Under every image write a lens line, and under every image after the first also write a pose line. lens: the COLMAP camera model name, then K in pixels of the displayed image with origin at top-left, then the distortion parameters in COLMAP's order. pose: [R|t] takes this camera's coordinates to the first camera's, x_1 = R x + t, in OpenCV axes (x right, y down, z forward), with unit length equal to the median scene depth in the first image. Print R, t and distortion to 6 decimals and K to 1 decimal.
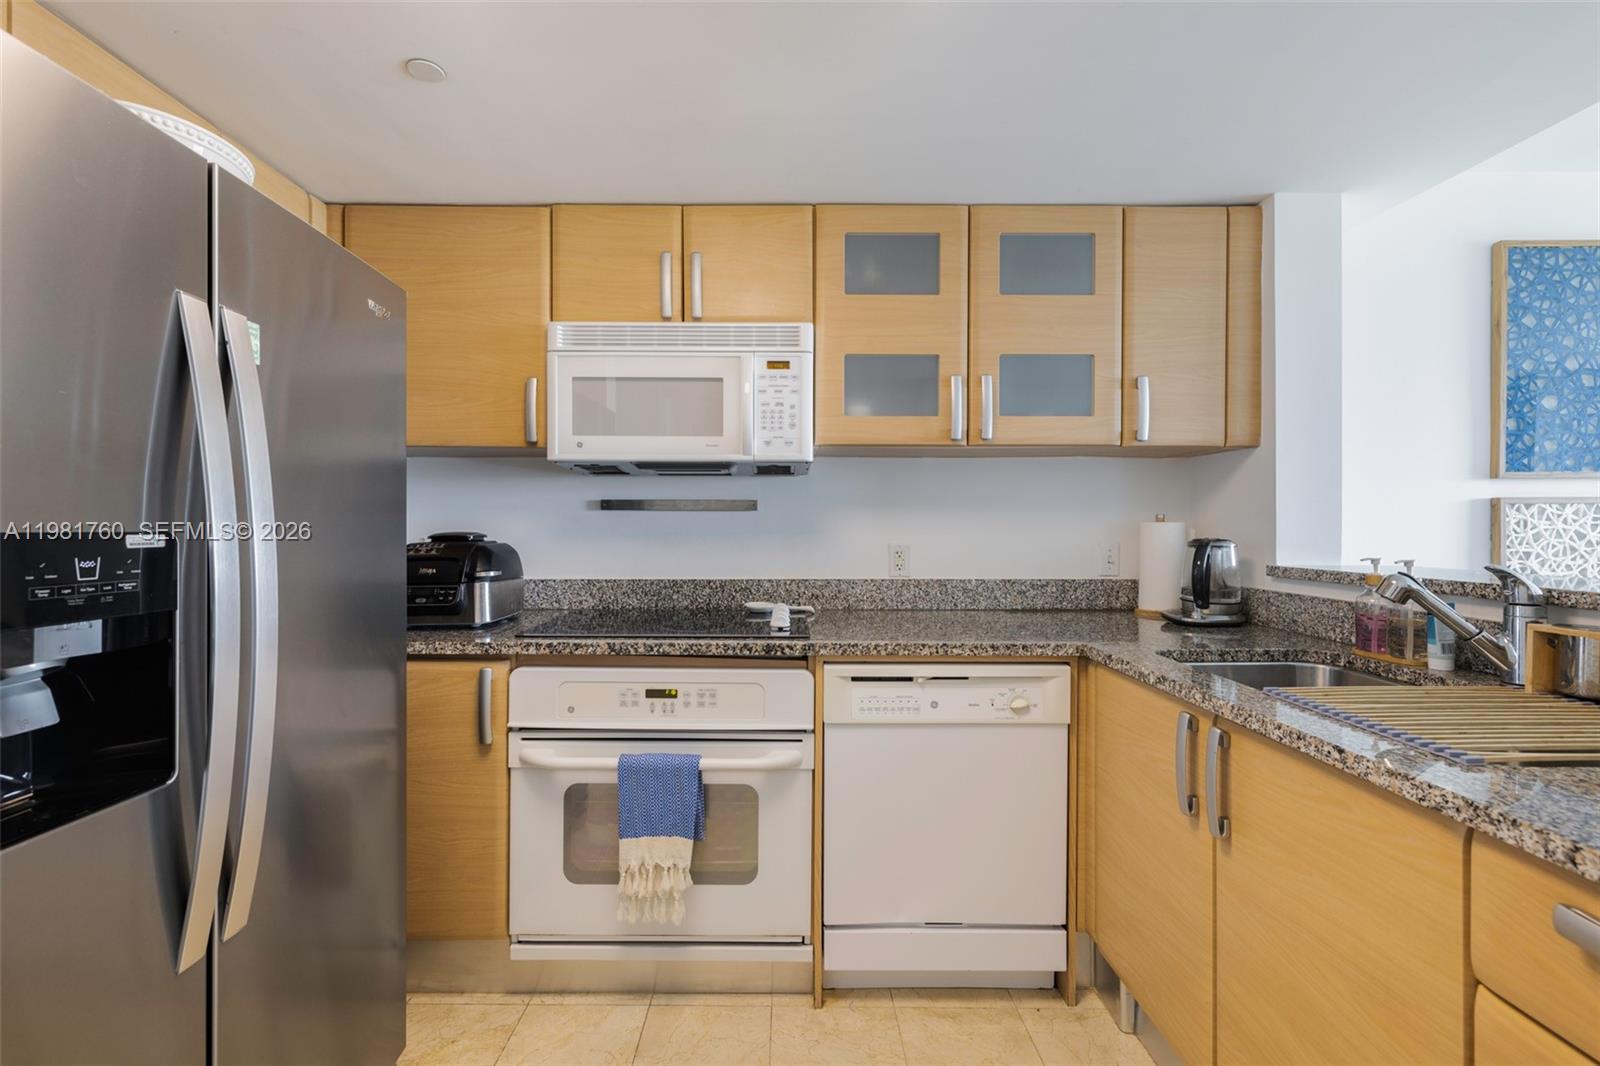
lens RADIAL K [[678.2, 0, 789.1], [0, 678.2, 519.7], [0, 0, 1]] dist [0.000513, -0.001023]
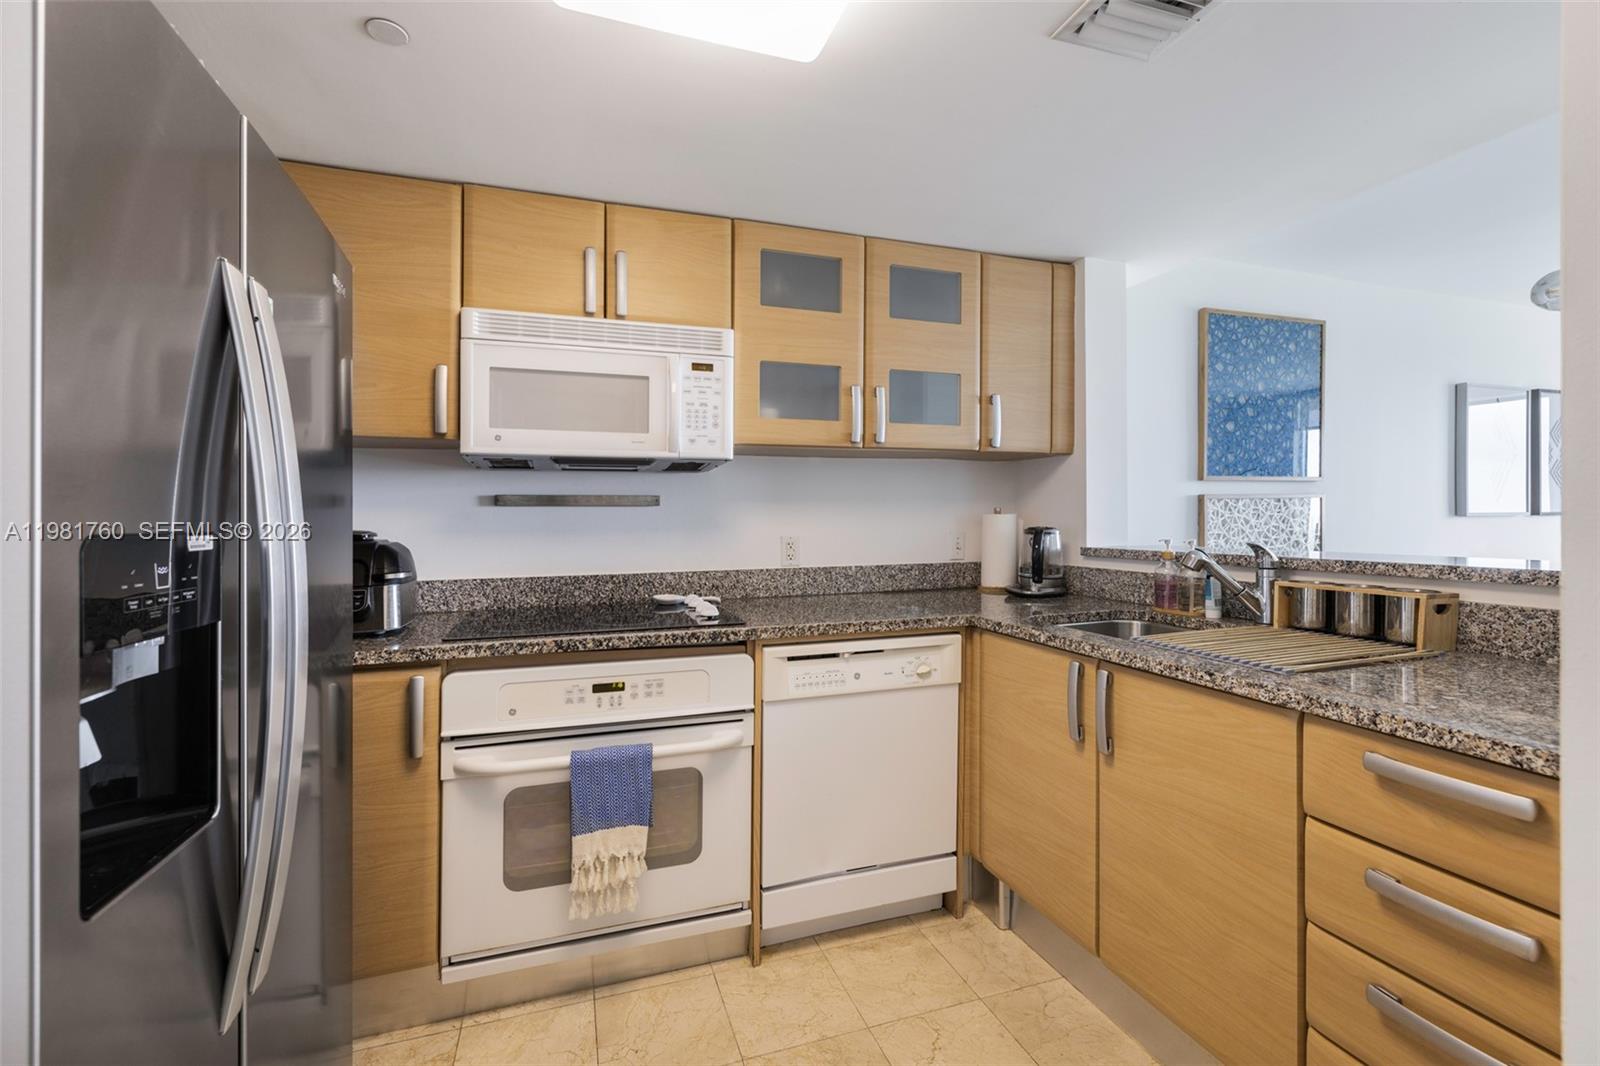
lens RADIAL K [[678.2, 0, 766.5], [0, 678.2, 514.4], [0, 0, 1]] dist [0.000513, -0.001023]
pose [[0.950571, -0.006878, 0.310432, -0.250616], [0.006753, 0.999976, 0.001479, -0.001033], [-0.310435, 0.000691, 0.950594, -0.030339]]
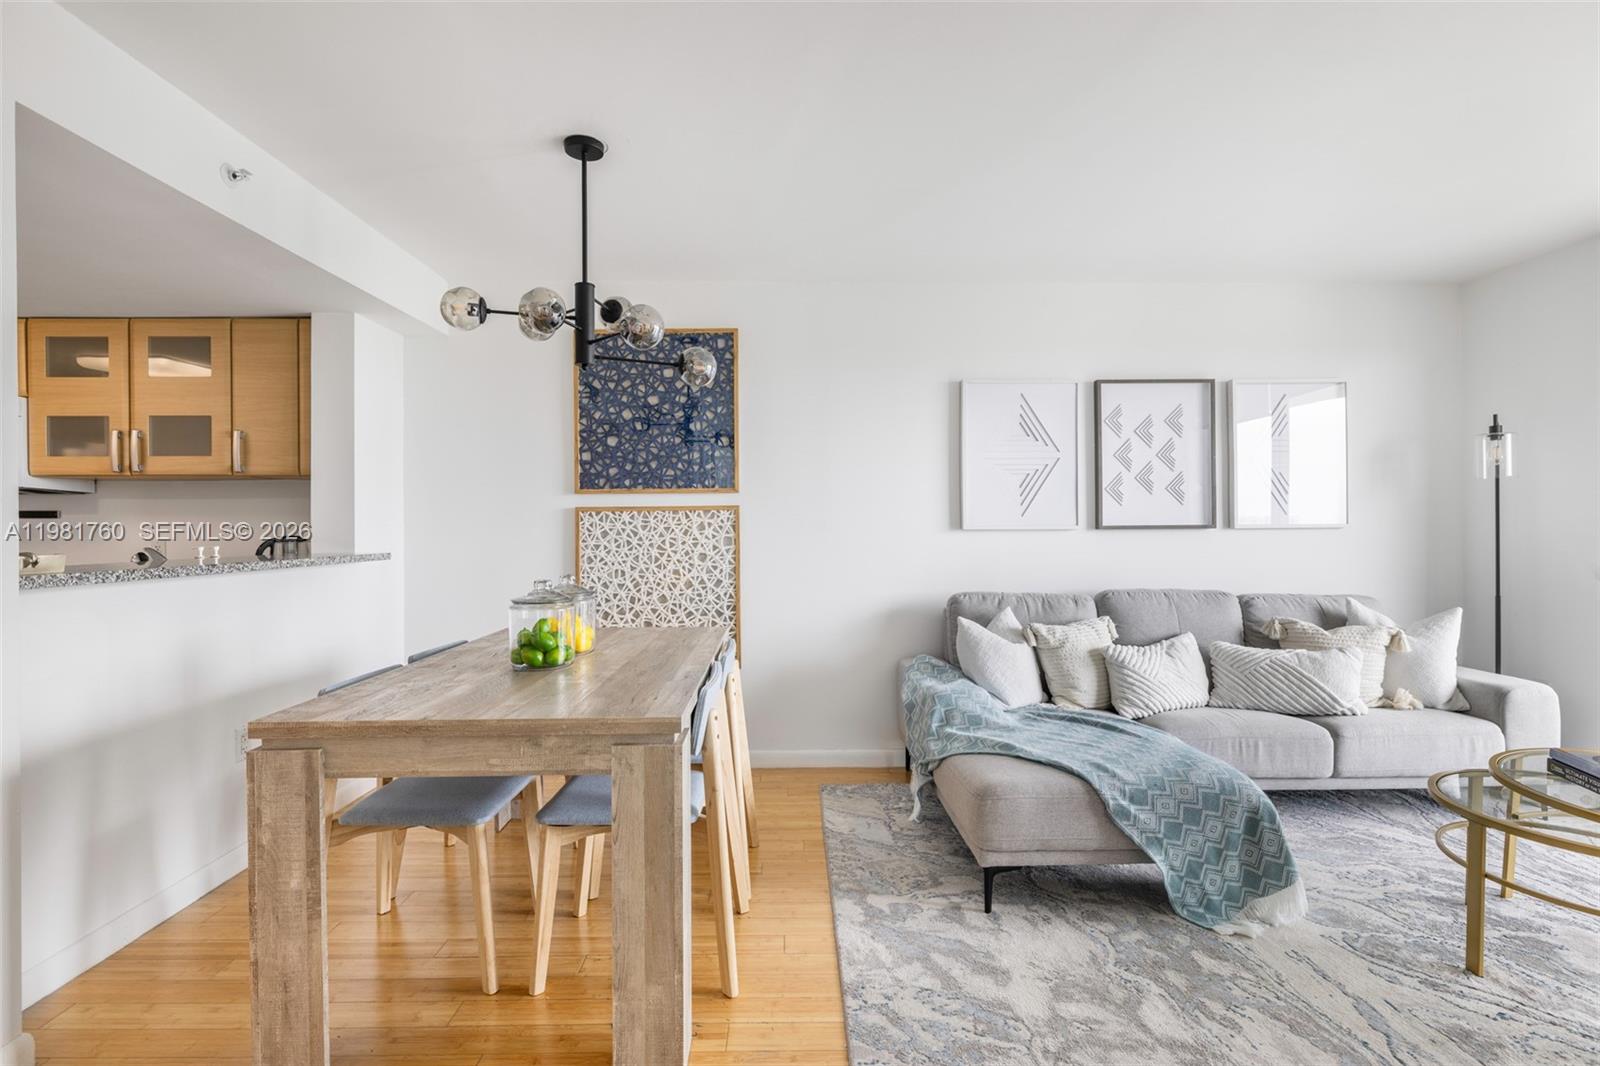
lens RADIAL K [[777.8, 0, 802.8], [0, 777.8, 529.8], [0, 0, 1]] dist [0.000506, -0.000803]
pose [[0.999850, -0.004360, 0.016773, 1.767646], [0.004263, 0.999974, 0.005809, 0.009384], [-0.016797, -0.005736, 0.999842, -0.782166]]
